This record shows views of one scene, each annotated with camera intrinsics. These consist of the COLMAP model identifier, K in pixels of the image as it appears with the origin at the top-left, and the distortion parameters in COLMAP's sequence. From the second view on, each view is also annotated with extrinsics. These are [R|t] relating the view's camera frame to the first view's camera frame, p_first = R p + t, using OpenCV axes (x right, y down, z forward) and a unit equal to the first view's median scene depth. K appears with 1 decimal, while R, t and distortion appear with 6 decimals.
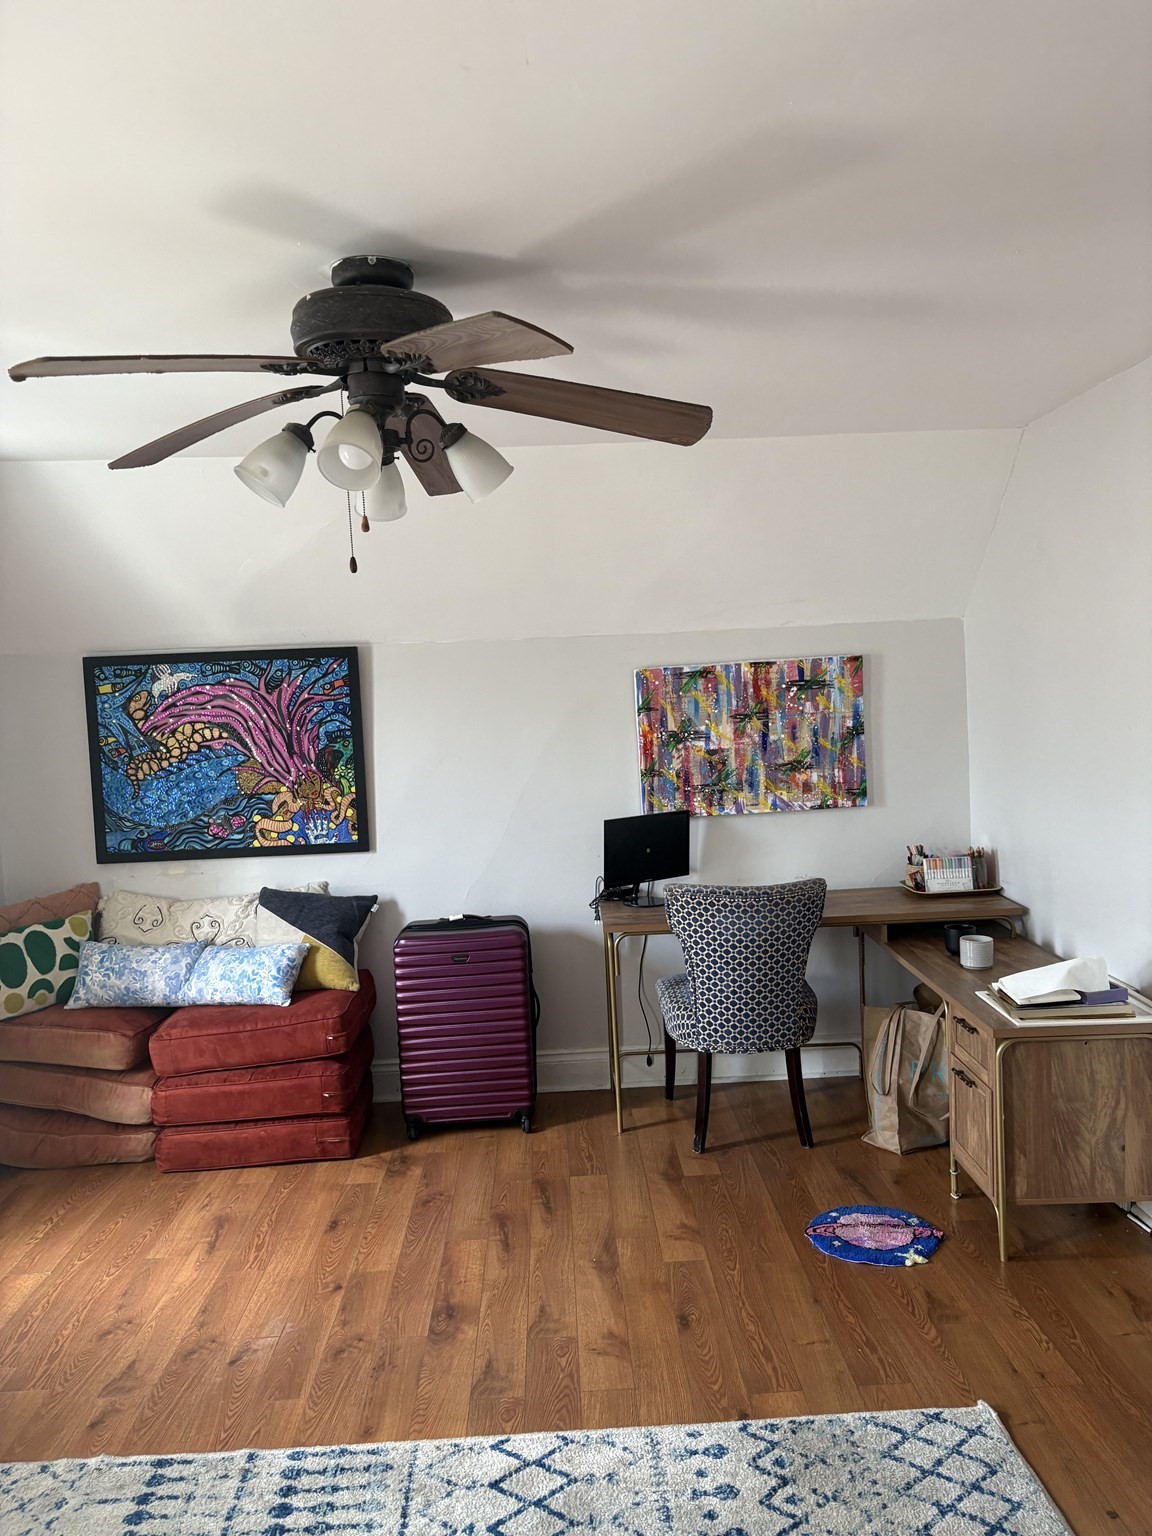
lens RADIAL K [[1170.4, 0, 580.8], [0, 1170.4, 782.3], [0, 0, 1]] dist [0.040659, -0.046330]
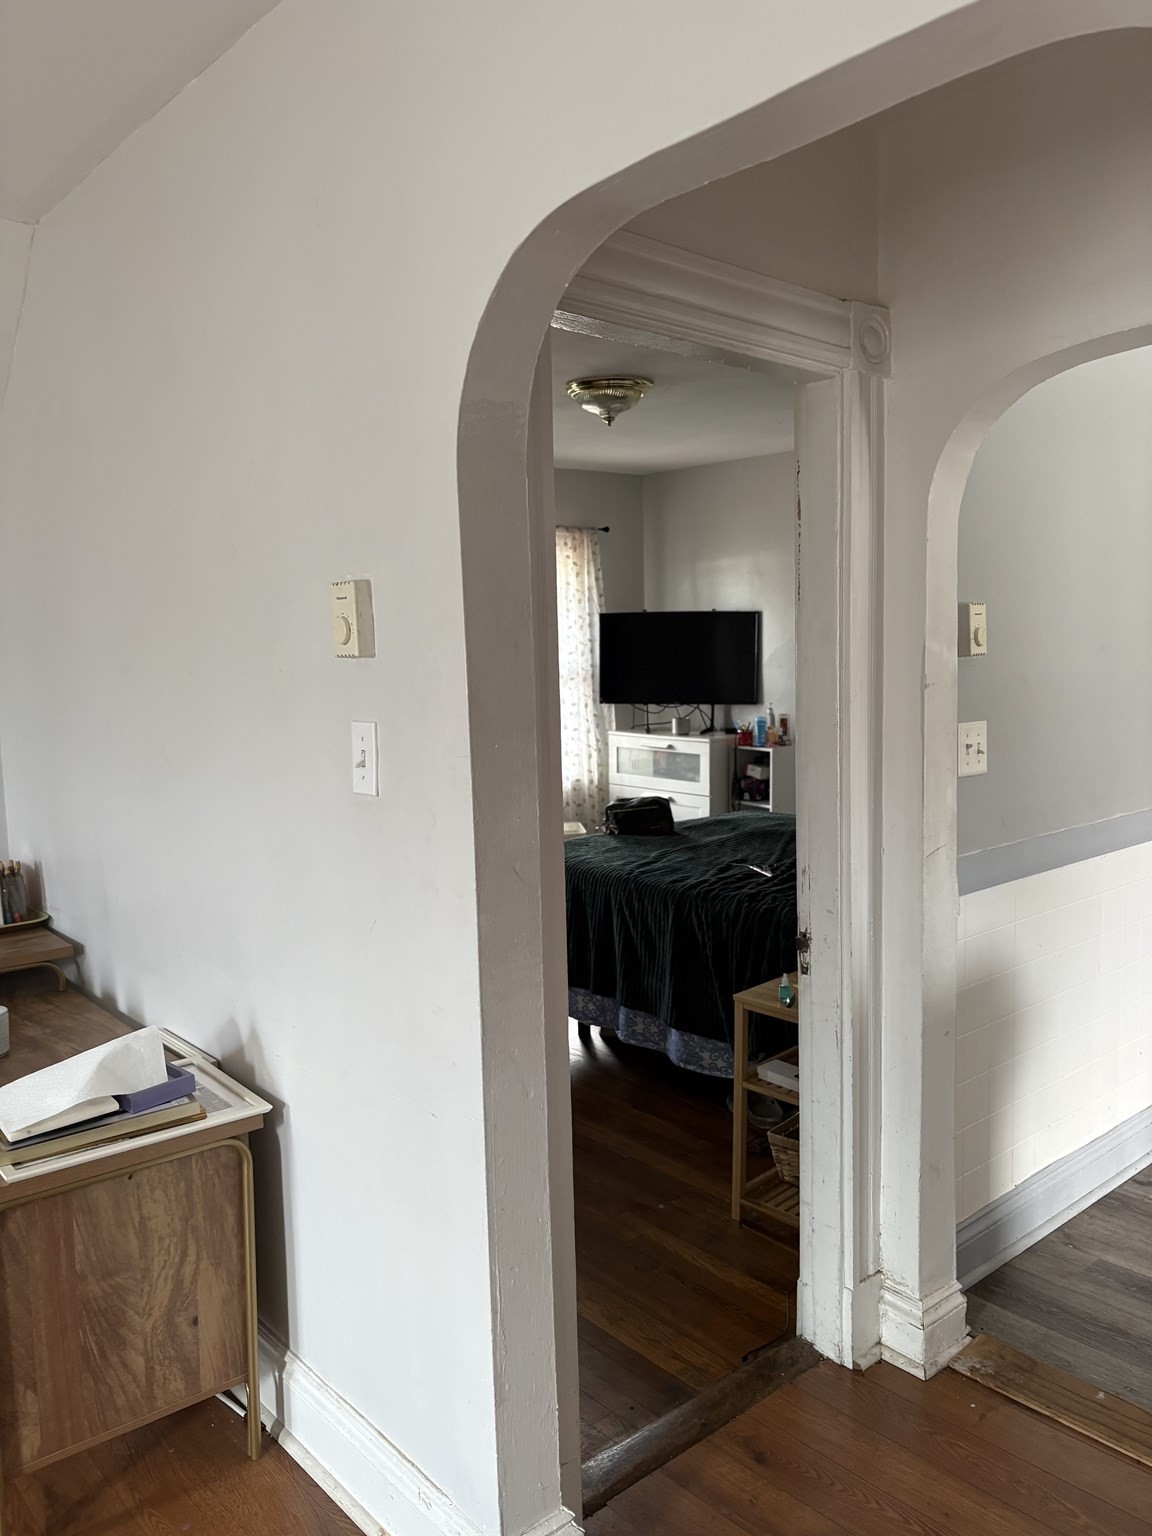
lens RADIAL K [[1170.4, 0, 582.0], [0, 1170.4, 769.8], [0, 0, 1]] dist [0.040659, -0.046330]
pose [[0.771881, -0.032629, 0.634929, 0.222486], [0.031722, 0.999415, 0.012796, 0.005752], [-0.634975, 0.010264, 0.772465, 0.361867]]
